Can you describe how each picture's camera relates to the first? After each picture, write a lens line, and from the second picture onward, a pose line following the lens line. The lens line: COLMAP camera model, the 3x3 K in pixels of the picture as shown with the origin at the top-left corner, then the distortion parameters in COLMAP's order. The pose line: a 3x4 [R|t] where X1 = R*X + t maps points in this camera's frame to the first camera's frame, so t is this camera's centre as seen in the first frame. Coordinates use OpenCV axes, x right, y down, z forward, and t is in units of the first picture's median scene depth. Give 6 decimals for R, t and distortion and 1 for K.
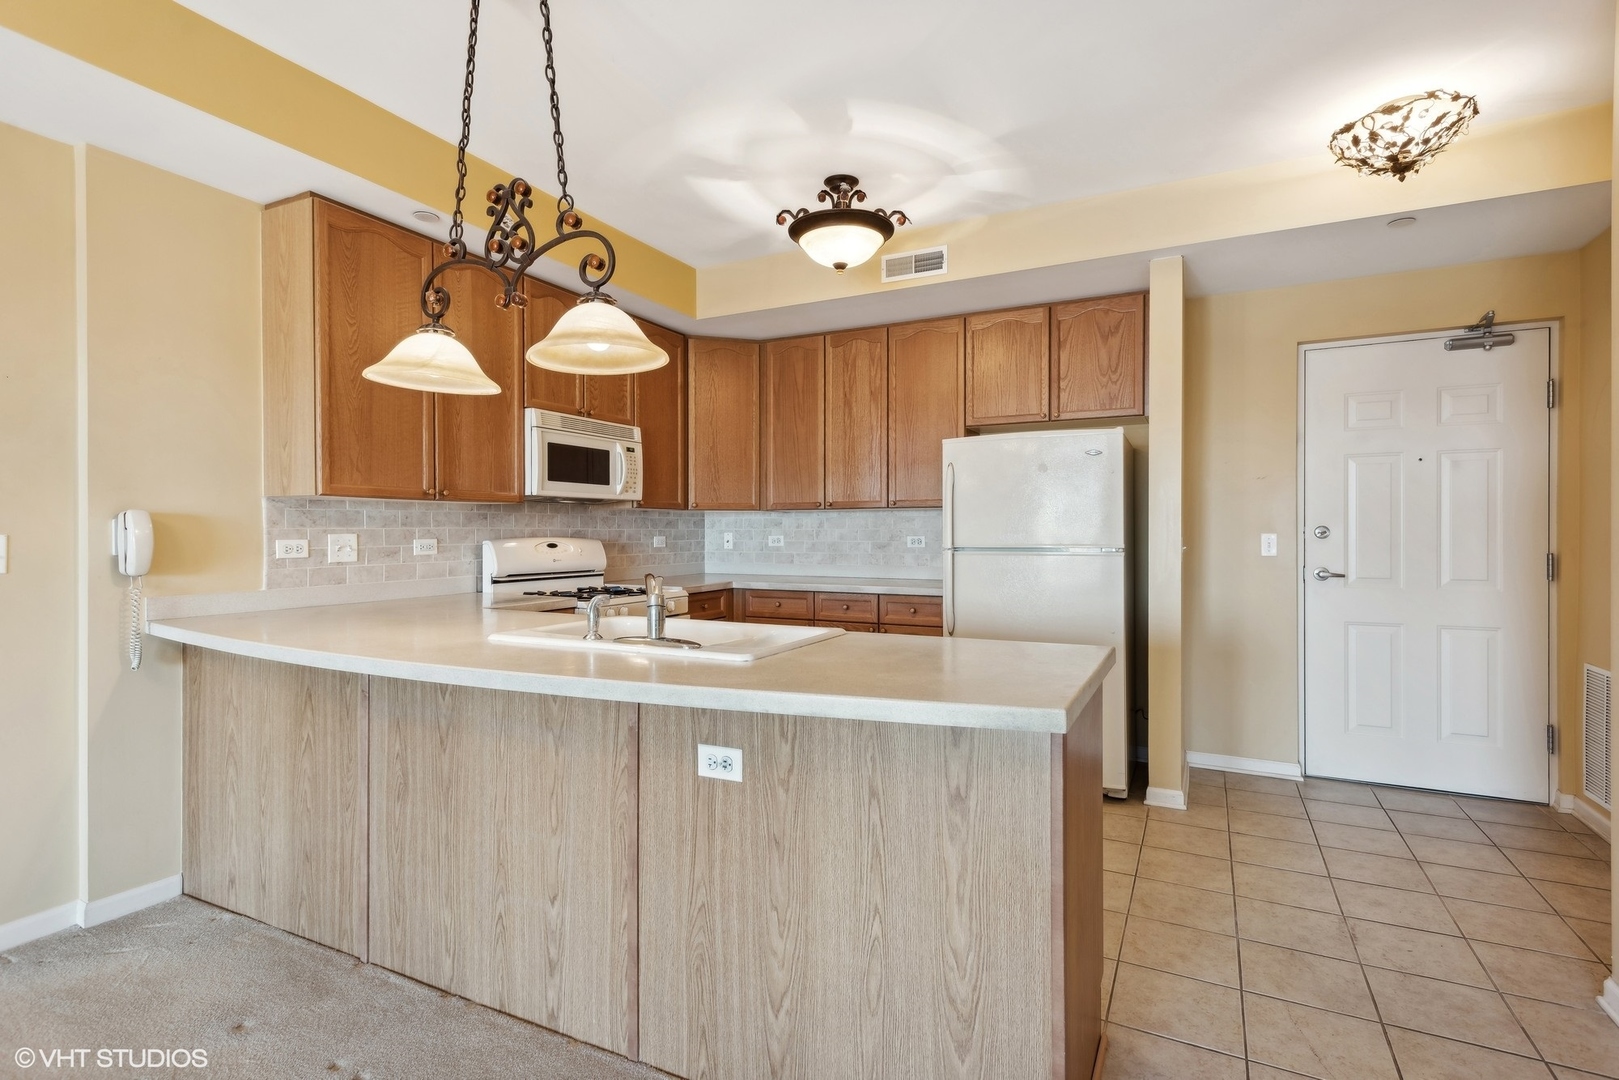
lens RADIAL K [[782.1, 0, 818.2], [0, 782.1, 531.0], [0, 0, 1]] dist [0.025055, -0.000505]
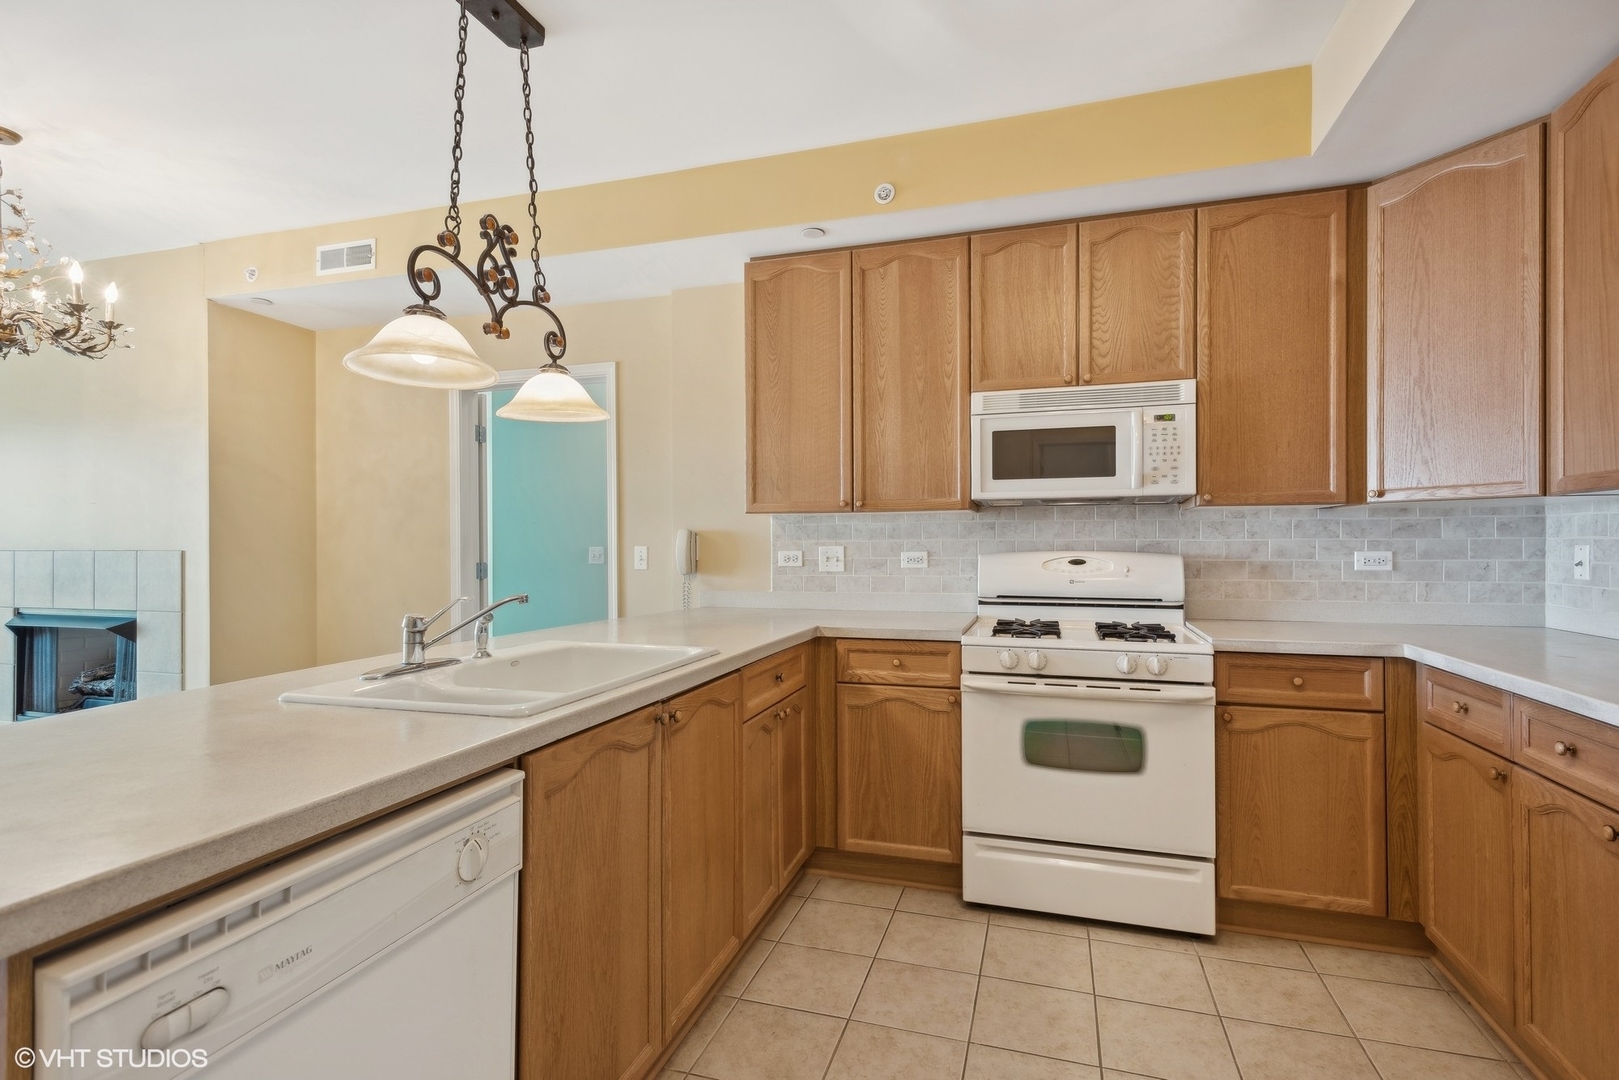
lens RADIAL K [[770.9, 0, 815.1], [0, 770.9, 541.7], [0, 0, 1]] dist [0.020423, -0.005688]
pose [[0.162704, -0.001743, -0.986673, 0.387329], [0.002906, 0.999995, -0.001288, -0.000977], [0.986671, -0.002658, 0.162709, 0.679685]]
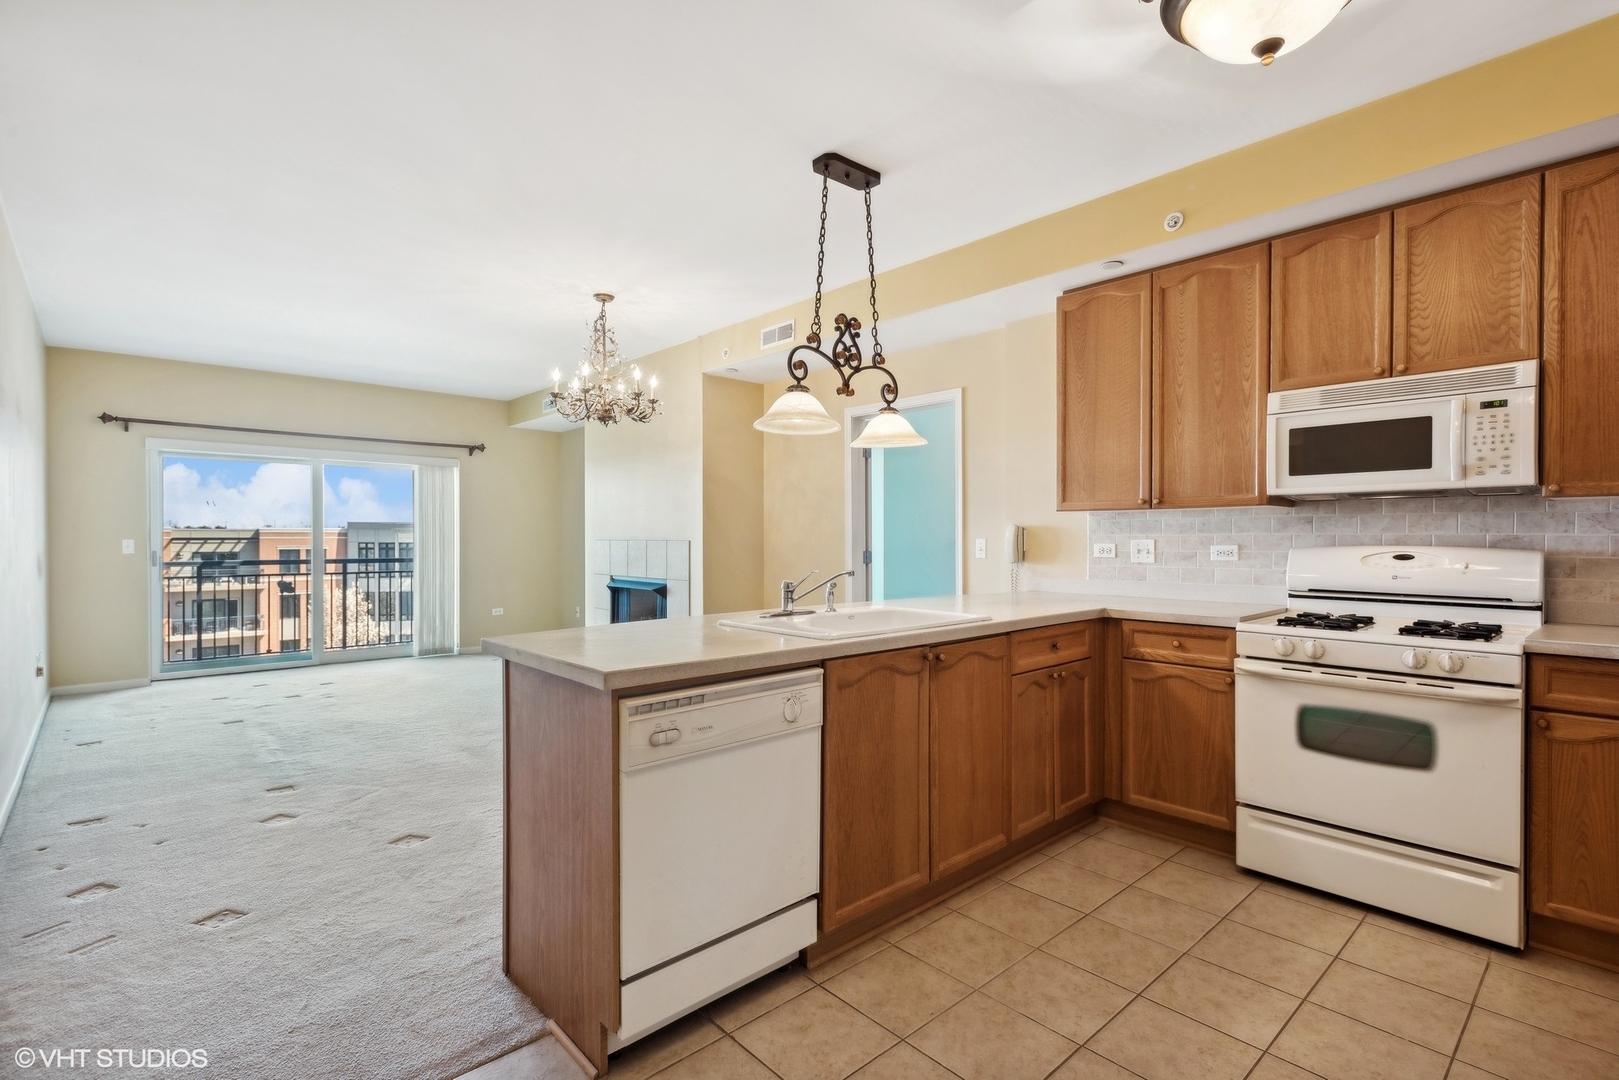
lens RADIAL K [[751.3, 0, 816.2], [0, 751.3, 538.7], [0, 0, 1]] dist [0.002049, -0.000056]
pose [[-0.357185, 0.003037, -0.934029, 0.553988], [0.000582, 0.999995, 0.003029, -0.001104], [0.934033, 0.000538, -0.357185, 0.799867]]
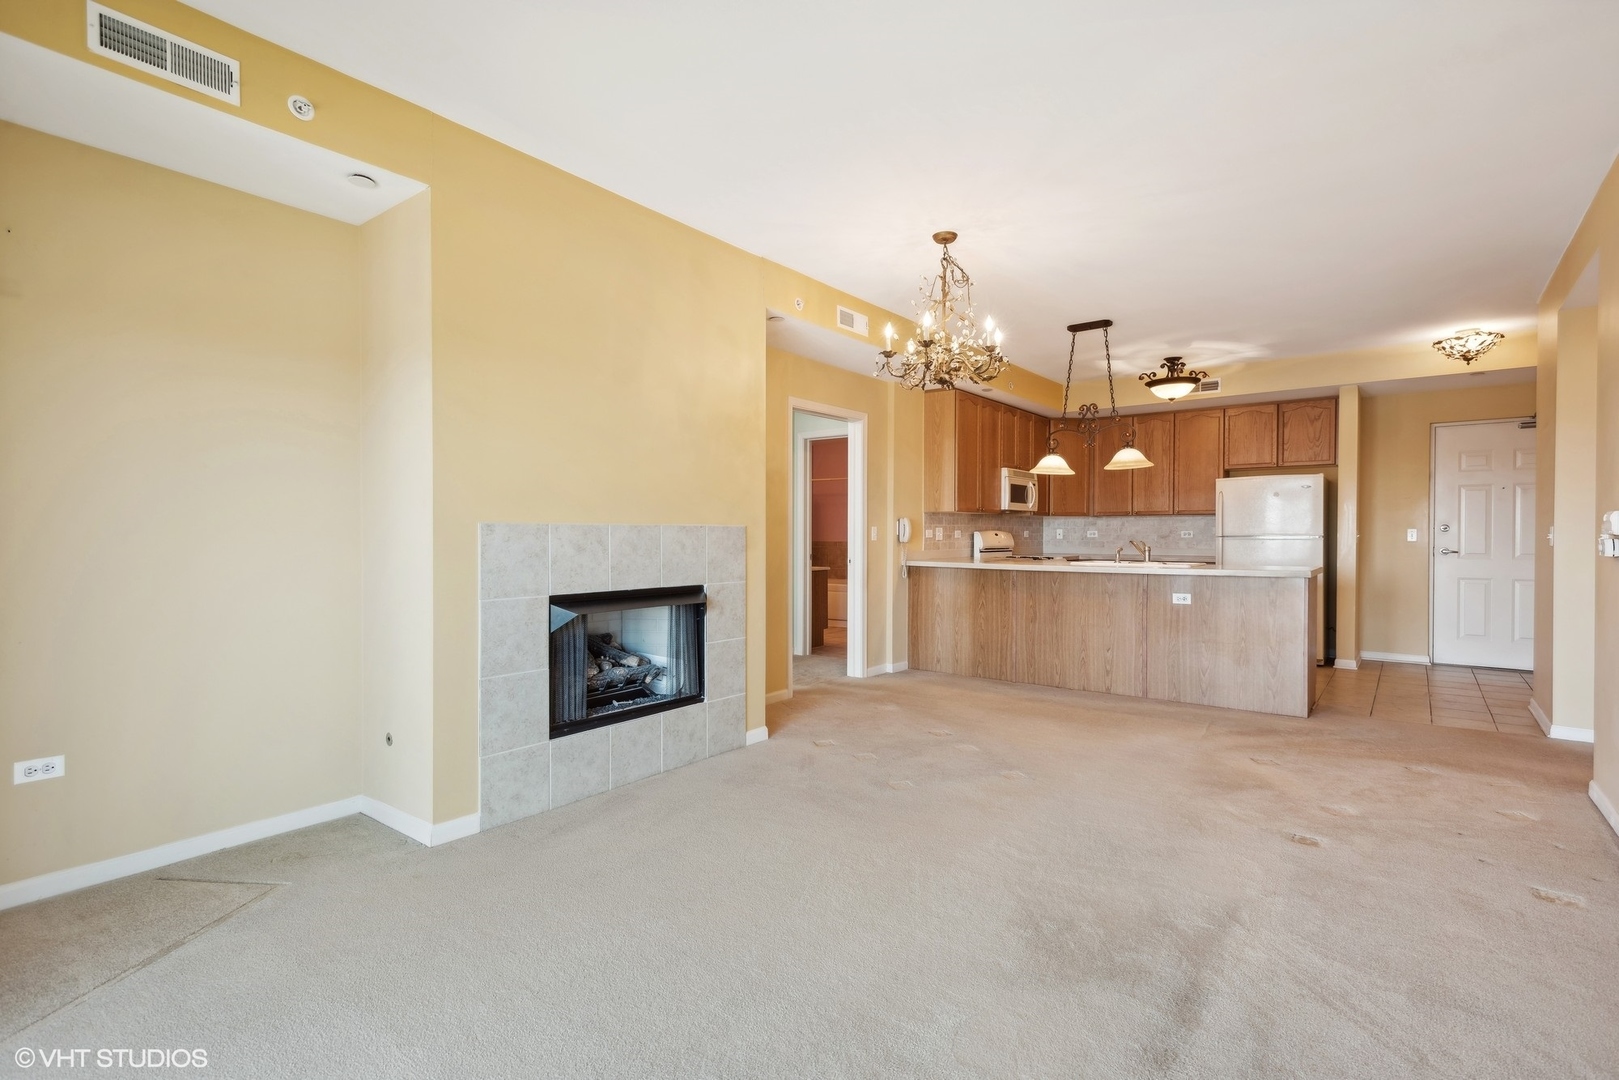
lens RADIAL K [[770.9, 0, 815.1], [0, 770.9, 541.7], [0, 0, 1]] dist [0.020423, -0.005688]
pose [[0.980817, 0.004757, -0.194873, -0.441742], [-0.002747, 0.999940, 0.010585, 0.018191], [0.194911, -0.009846, 0.980771, -1.064498]]
